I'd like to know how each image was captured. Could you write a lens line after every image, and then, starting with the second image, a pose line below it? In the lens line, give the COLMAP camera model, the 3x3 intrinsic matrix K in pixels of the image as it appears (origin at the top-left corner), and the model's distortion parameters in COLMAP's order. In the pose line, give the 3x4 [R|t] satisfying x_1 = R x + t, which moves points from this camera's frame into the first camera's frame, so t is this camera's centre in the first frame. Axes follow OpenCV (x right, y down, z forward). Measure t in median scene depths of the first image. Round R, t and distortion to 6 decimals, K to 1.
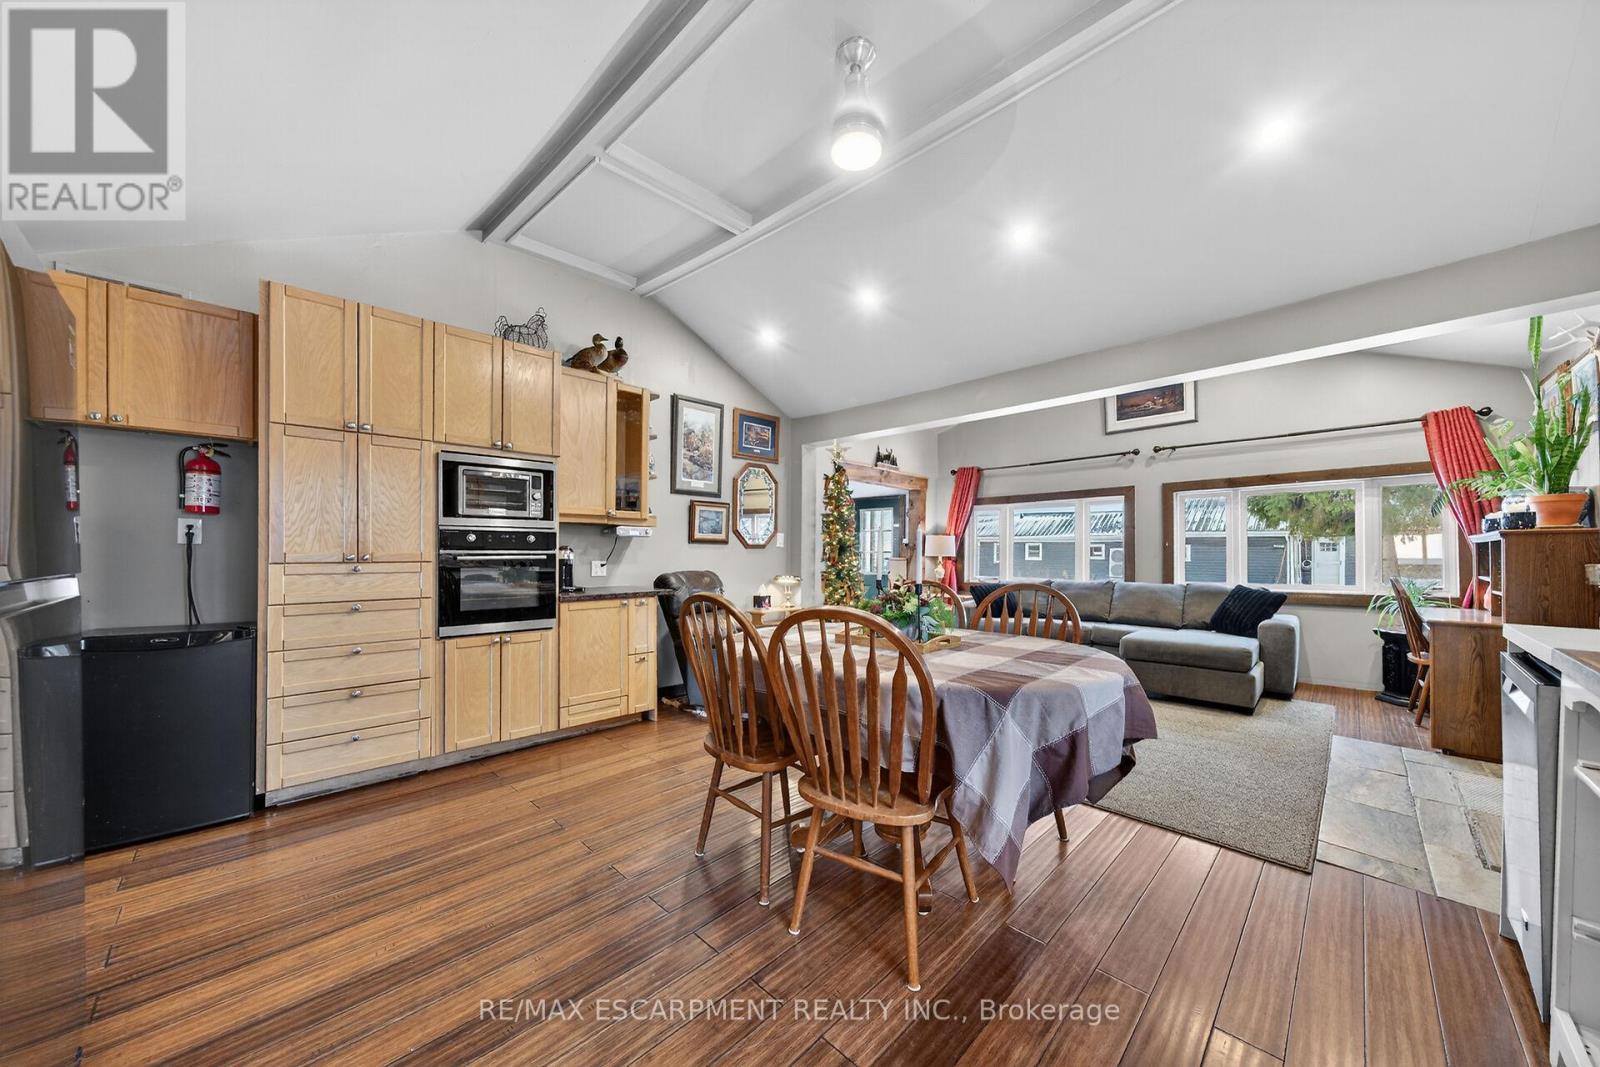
lens RADIAL K [[553.7, 0, 811.1], [0, 553.7, 554.1], [0, 0, 1]] dist [-0.009675, 0.001377]
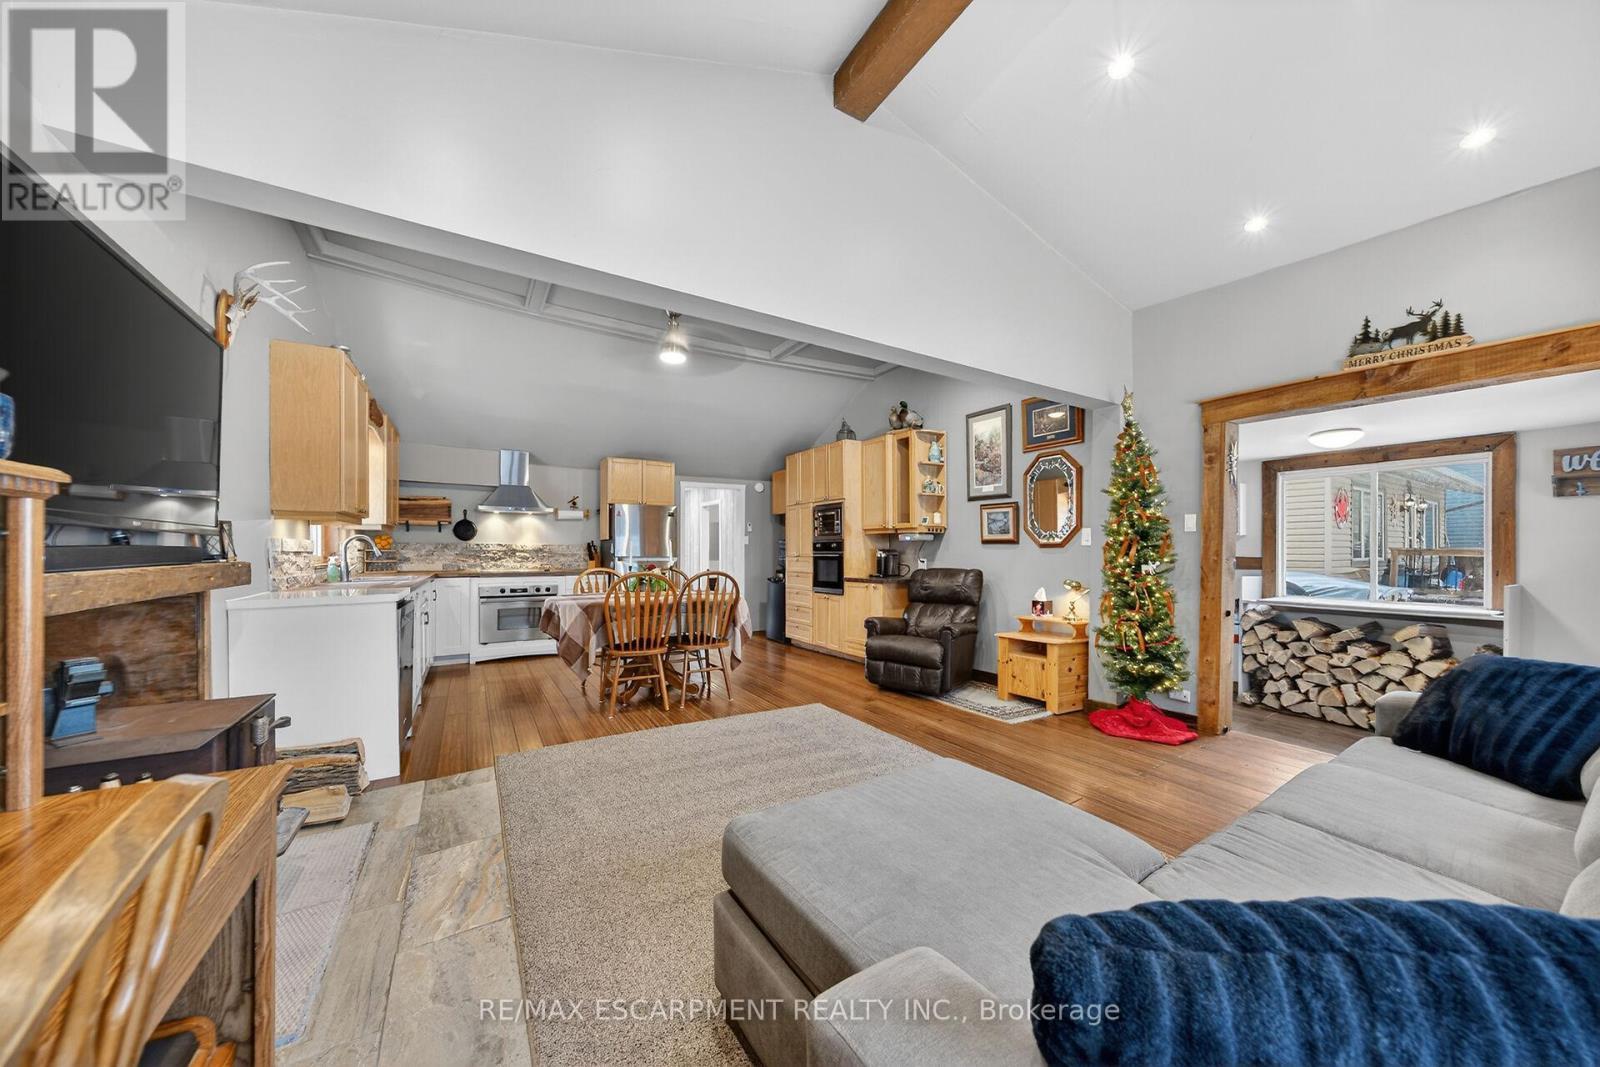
lens RADIAL K [[553.7, 0, 805.0], [0, 553.7, 544.5], [0, 0, 1]] dist [-0.009675, 0.001377]
pose [[-0.245245, -0.013411, -0.969368, 0.913907], [-0.000372, 0.999906, -0.013740, -0.004538], [0.969461, -0.003009, -0.245227, 0.923018]]
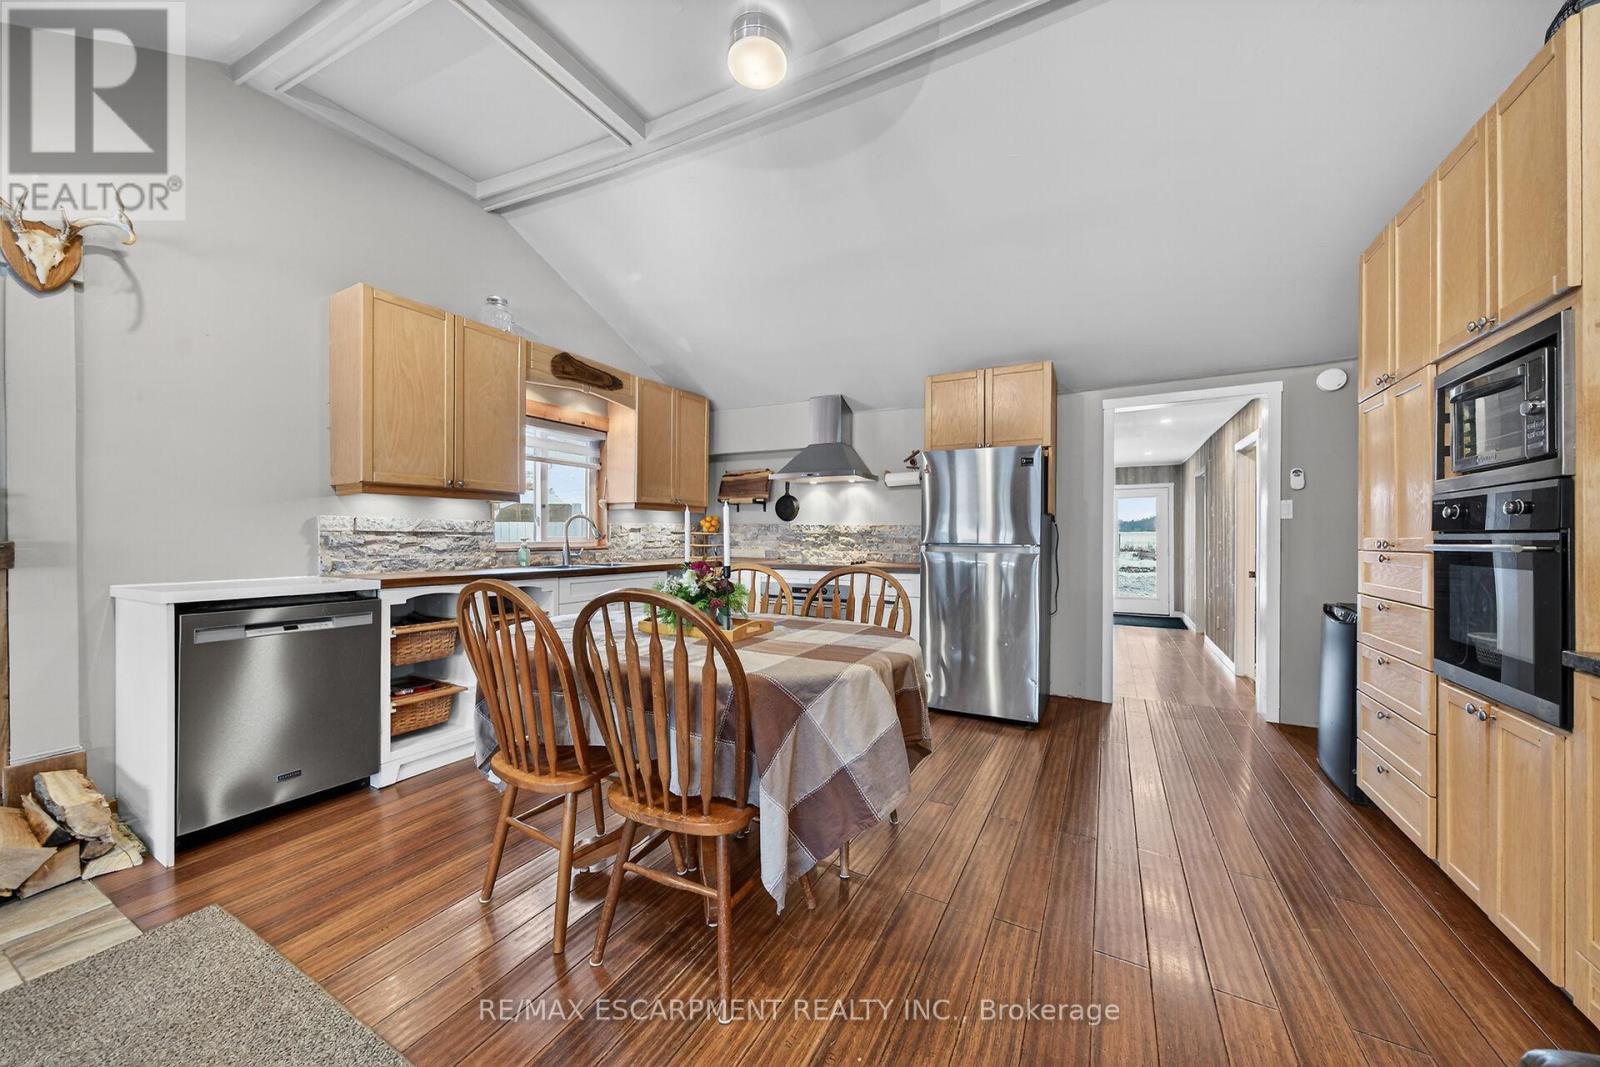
lens RADIAL K [[572.2, 0, 804.5], [0, 572.2, 529.7], [0, 0, 1]] dist [-0.002776, 0.000229]
pose [[-0.961969, -0.011248, -0.272929, 0.116086], [-0.007338, 0.999855, -0.015346, 0.000827], [0.273062, -0.012759, -0.961912, 0.868148]]
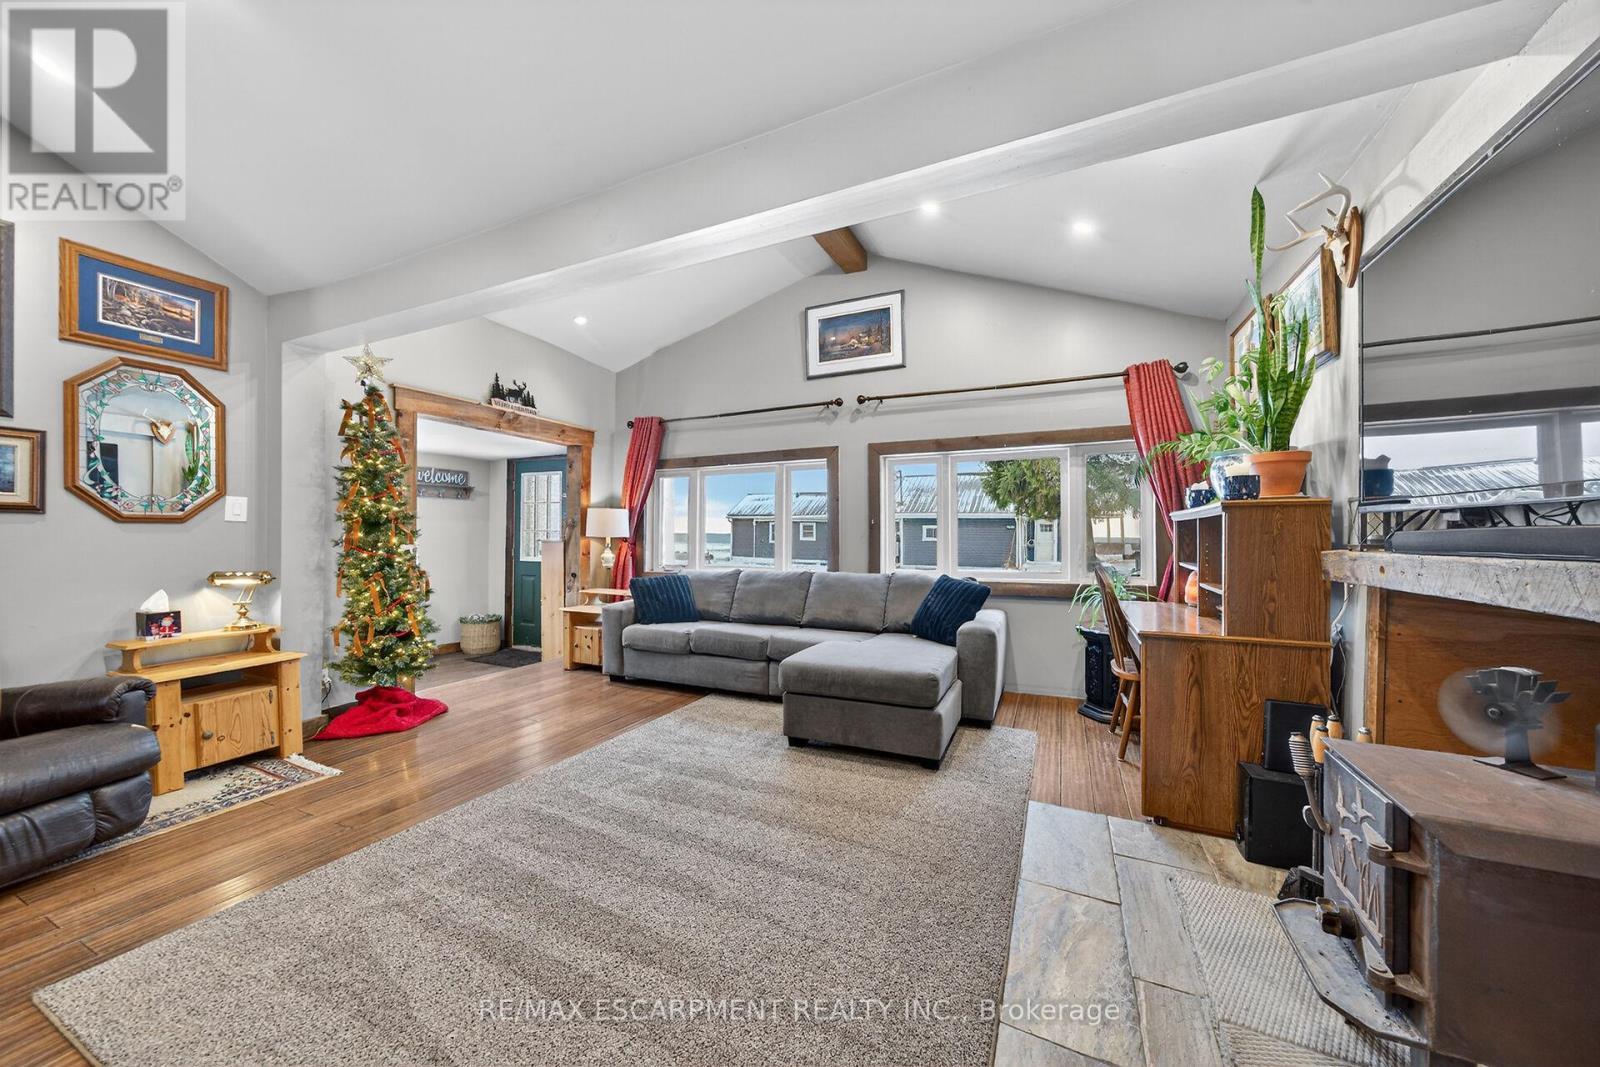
lens RADIAL K [[553.7, 0, 814.8], [0, 553.7, 543.7], [0, 0, 1]] dist [-0.009675, 0.001377]
pose [[0.937106, -0.006313, 0.348988, 0.334048], [0.000166, 0.999844, 0.017641, -0.001271], [-0.349045, -0.016473, 0.936961, 0.329758]]
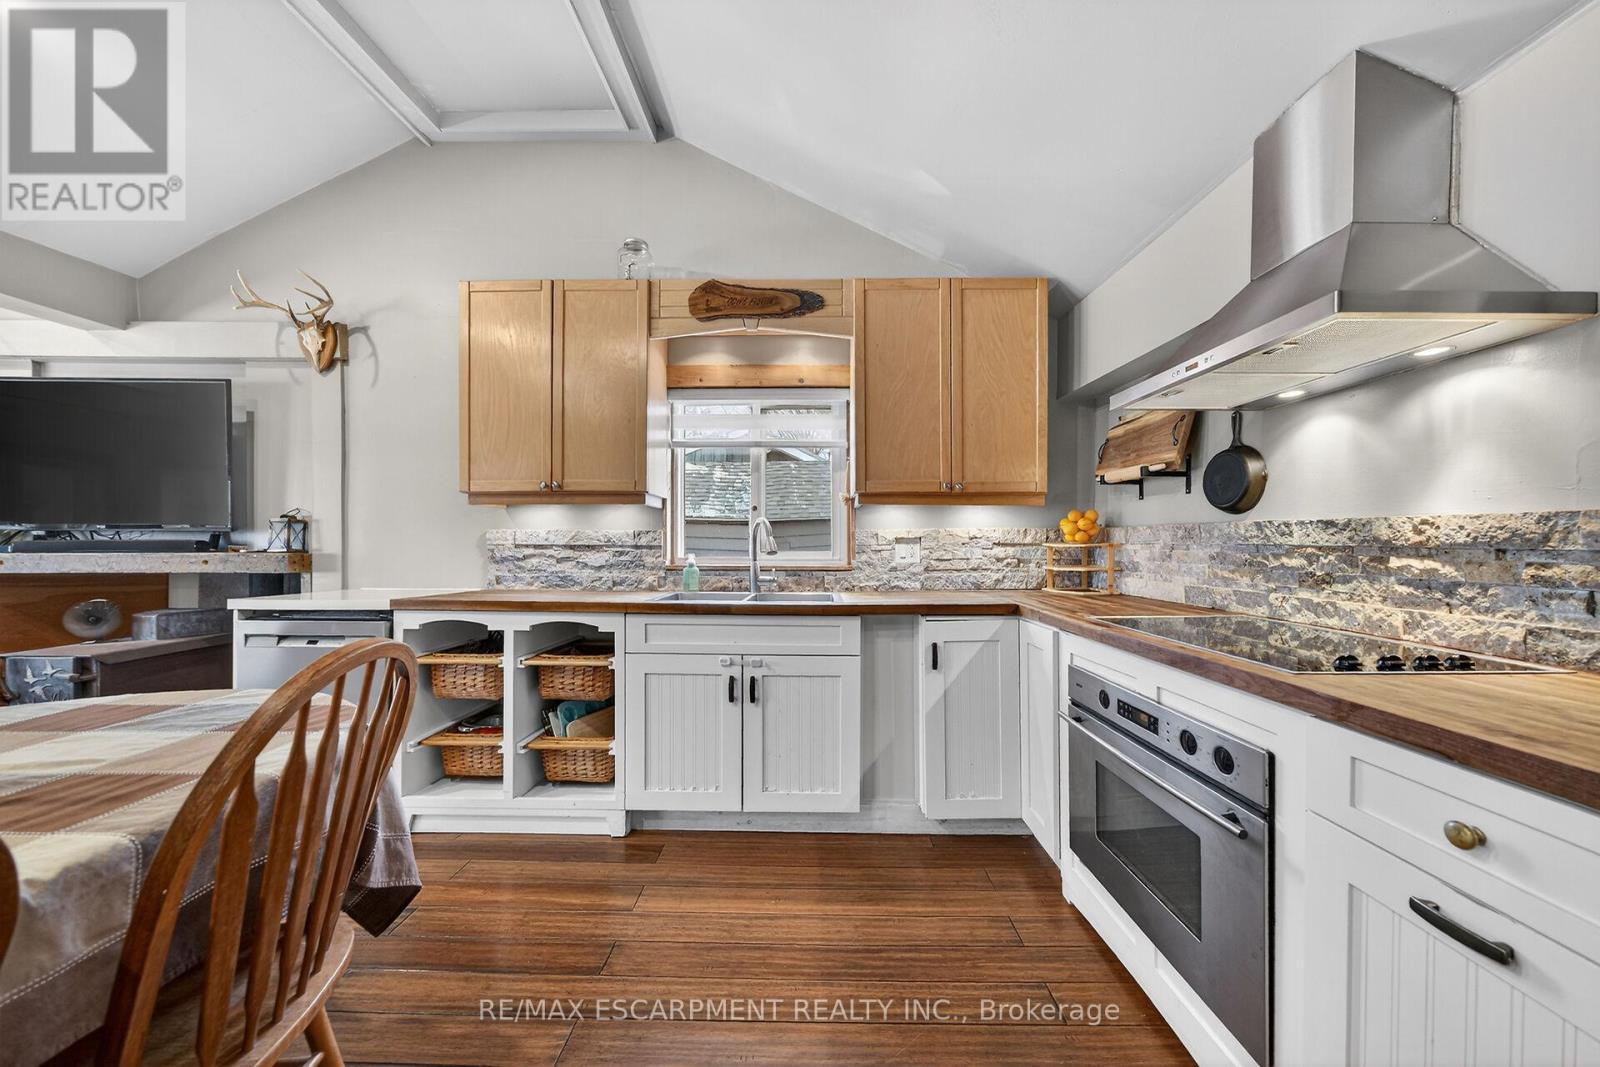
lens RADIAL K [[553.7, 0, 811.2], [0, 553.7, 549.1], [0, 0, 1]] dist [-0.009675, 0.001377]
pose [[-0.693686, -0.012738, 0.720165, -0.215801], [-0.007739, 0.999918, 0.010231, -0.007238], [-0.720236, 0.001523, -0.693727, 0.322149]]
